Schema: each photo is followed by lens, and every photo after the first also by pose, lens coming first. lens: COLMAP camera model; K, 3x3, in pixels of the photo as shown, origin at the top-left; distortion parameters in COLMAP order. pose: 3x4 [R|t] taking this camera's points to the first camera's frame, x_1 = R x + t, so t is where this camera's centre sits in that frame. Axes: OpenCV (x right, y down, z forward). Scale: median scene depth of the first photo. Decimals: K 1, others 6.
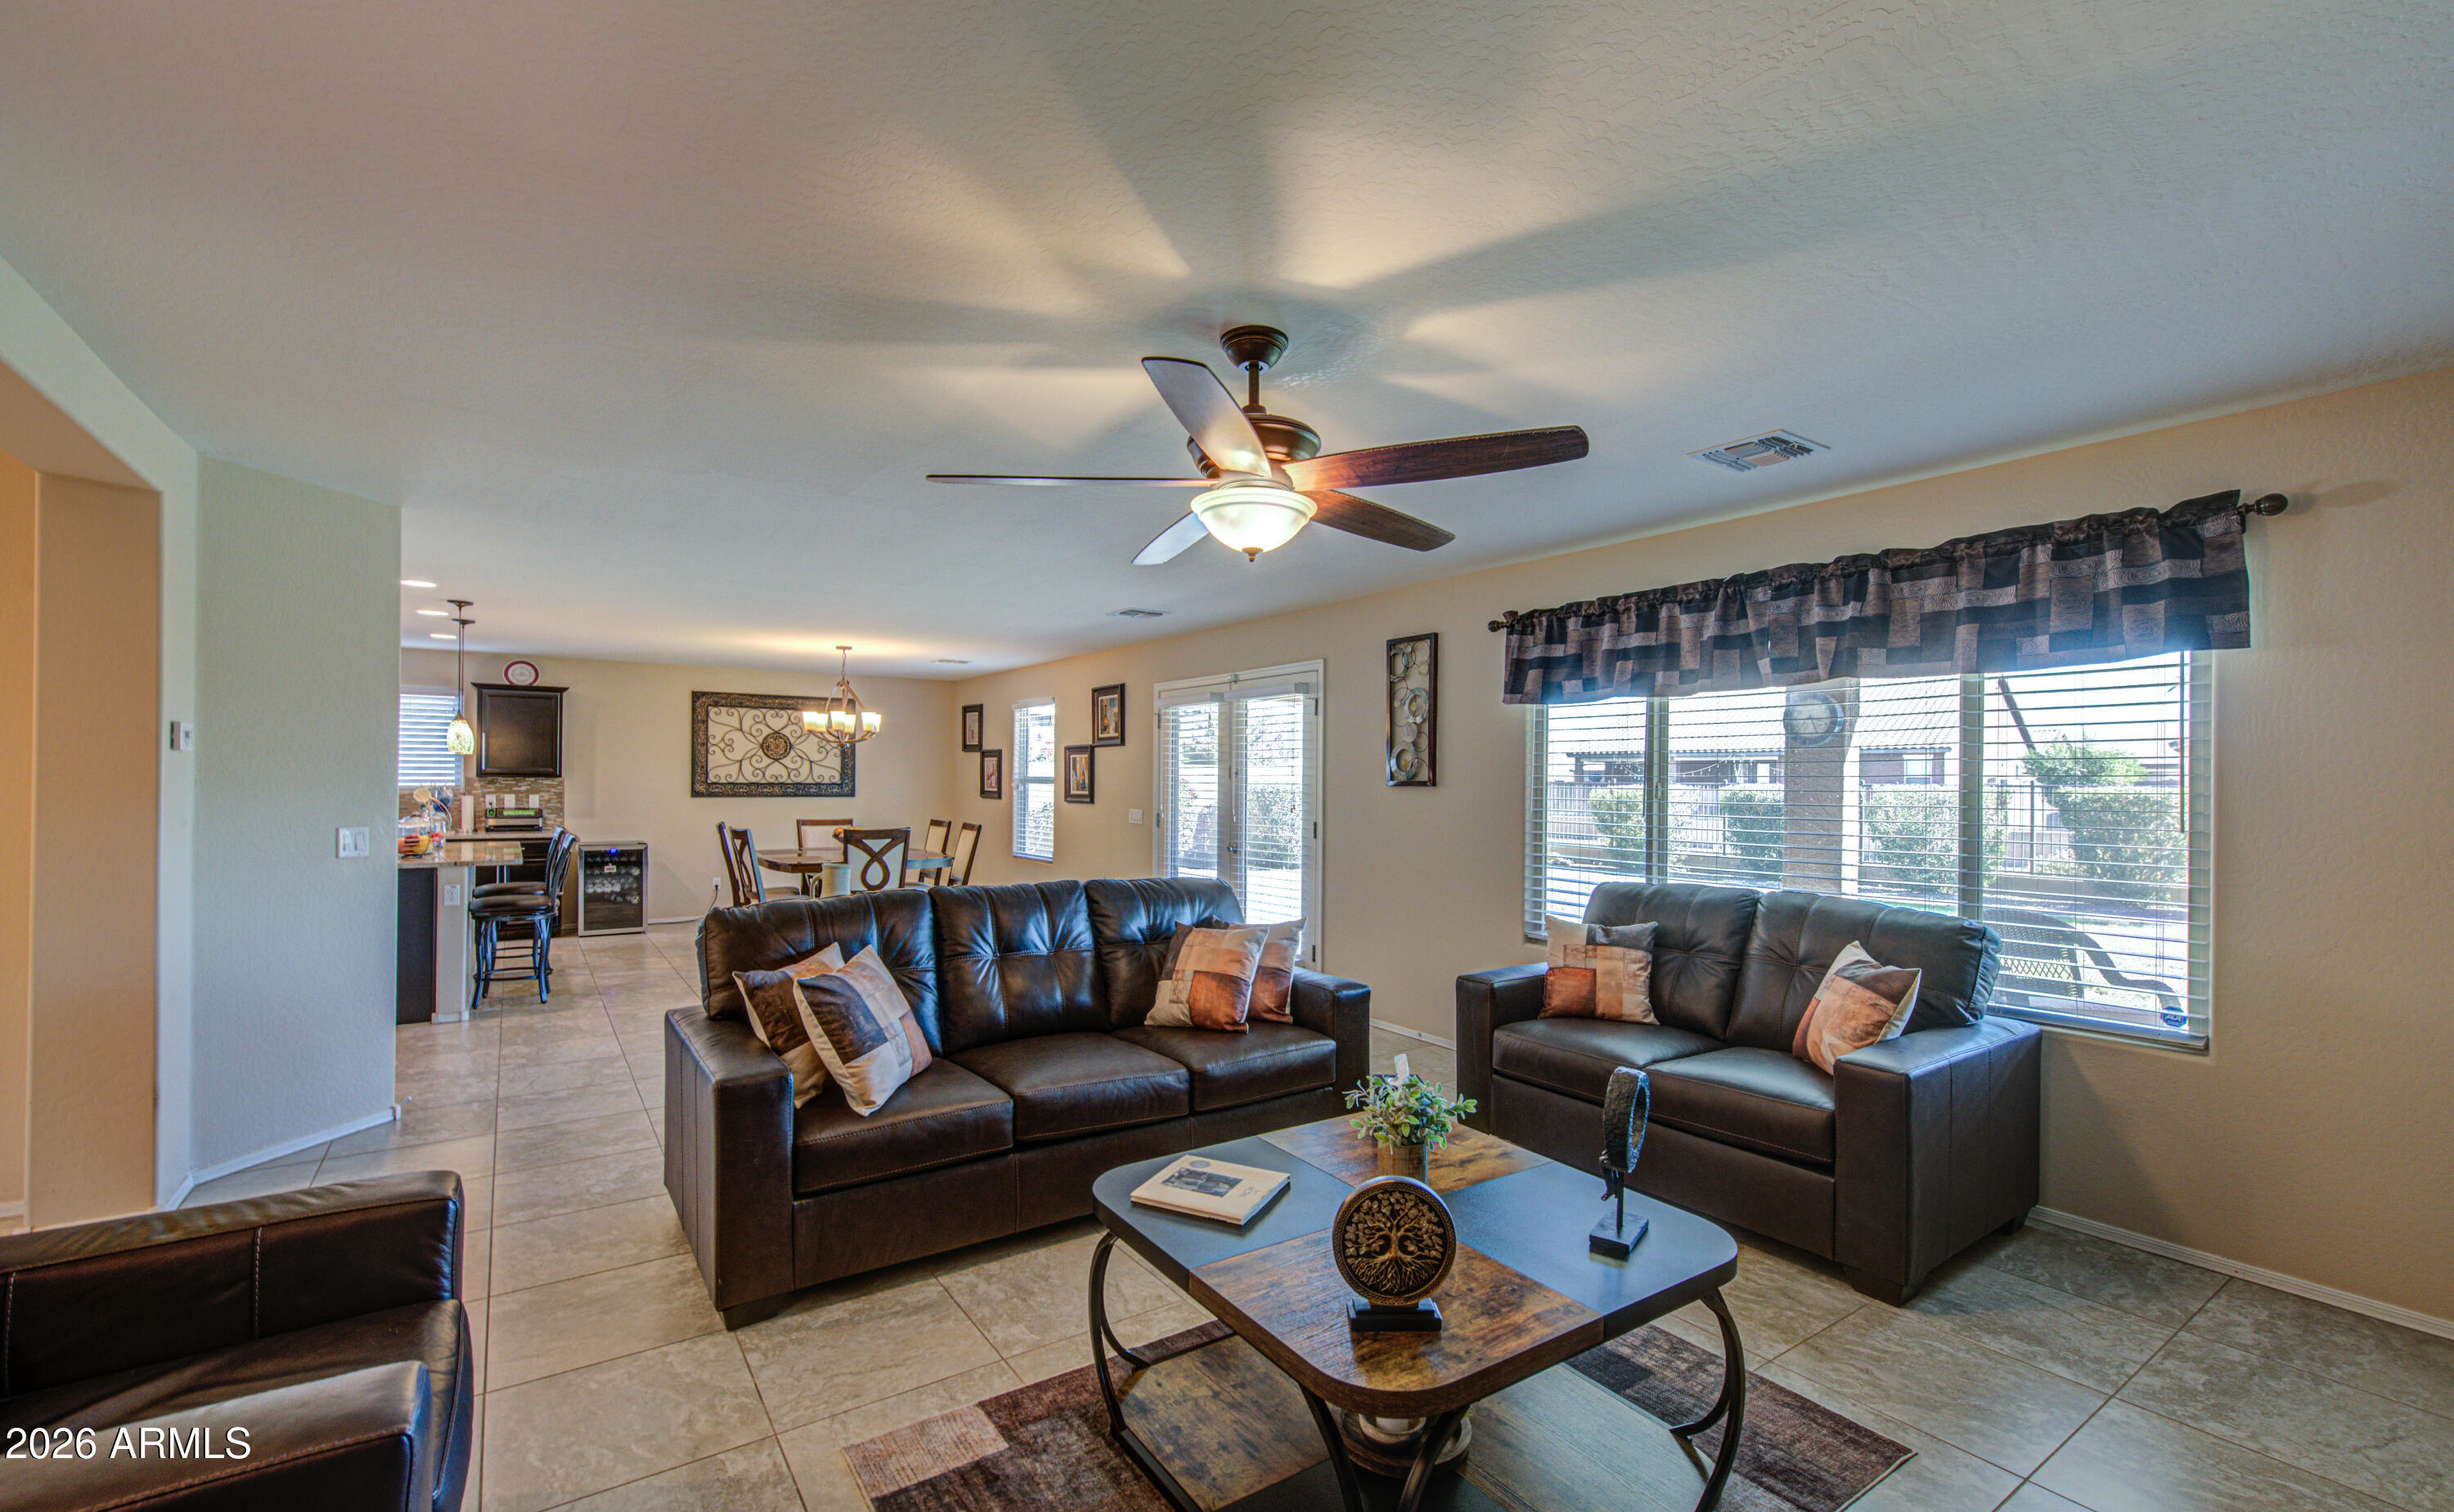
lens RADIAL K [[1030.8, 0, 1217.6], [0, 1030.8, 777.8], [0, 0, 1]] dist [-0.000485, 0.000031]
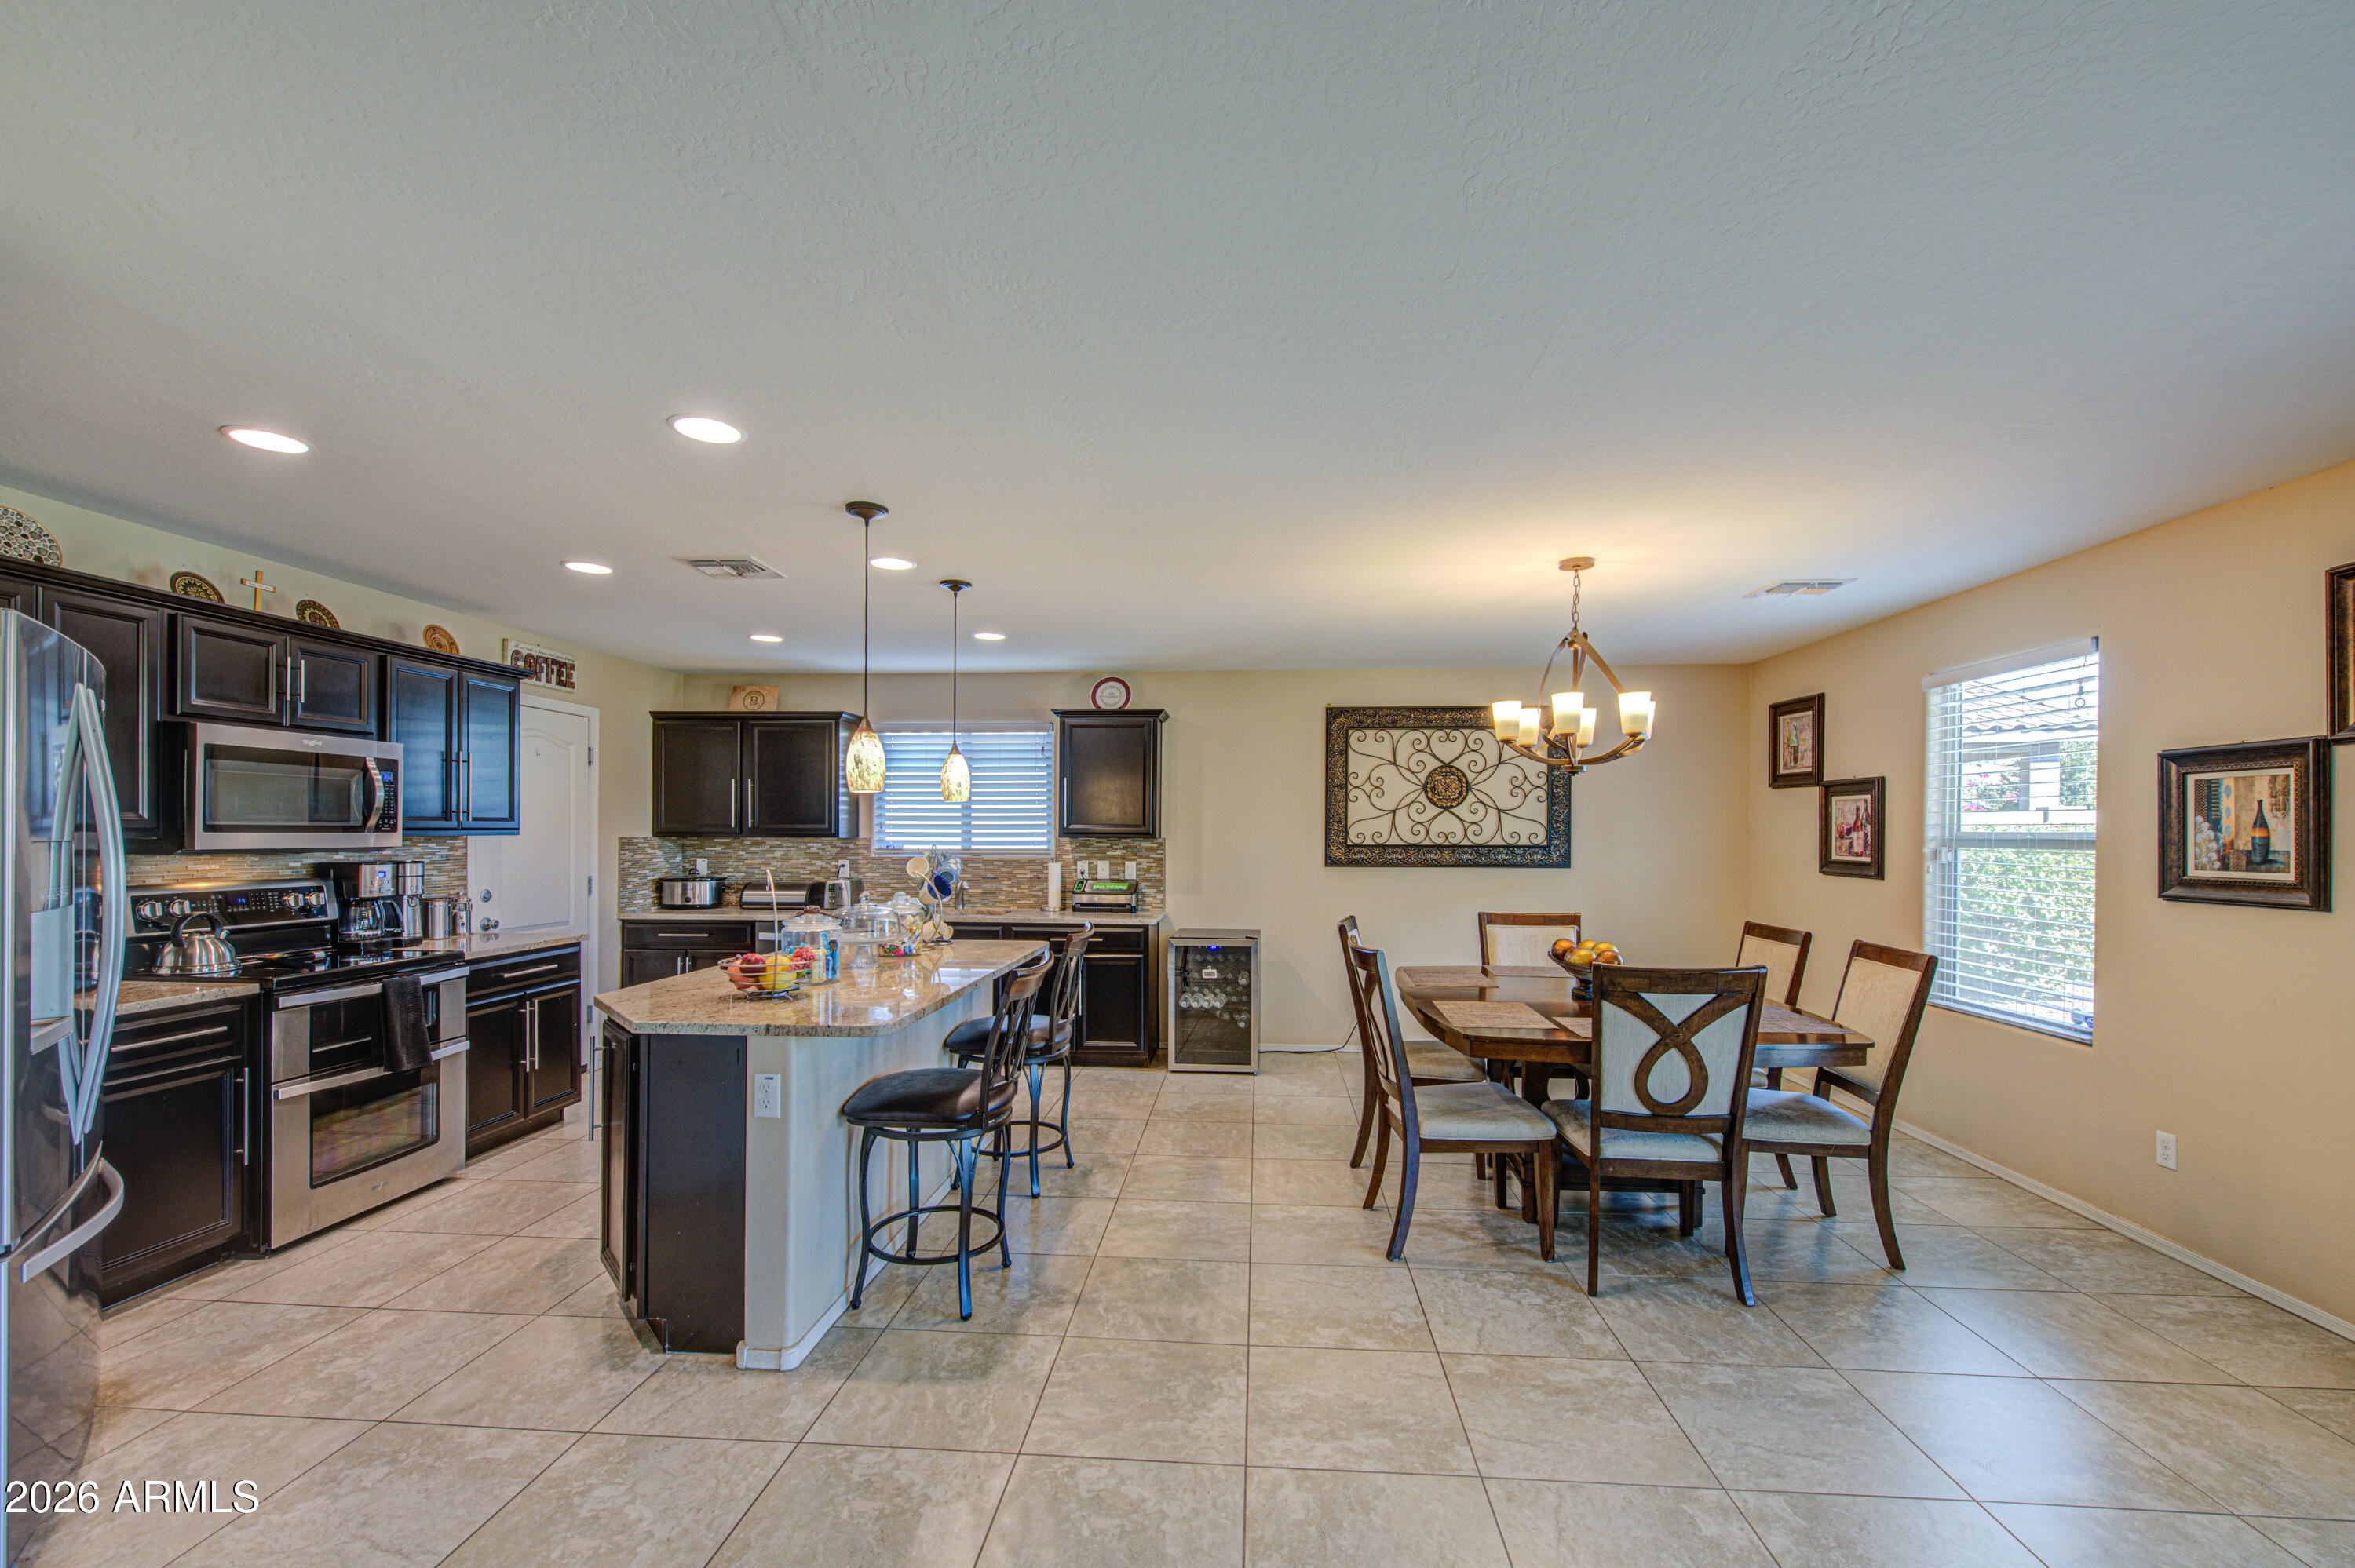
lens RADIAL K [[972.2, 0, 1199.5], [0, 972.2, 840.3], [0, 0, 1]] dist [0.016126, -0.000048]
pose [[0.788129, -0.000589, -0.615510, -0.226049], [0.003585, 0.999987, 0.003633, -0.000763], [0.615500, -0.005070, 0.788121, 0.548141]]
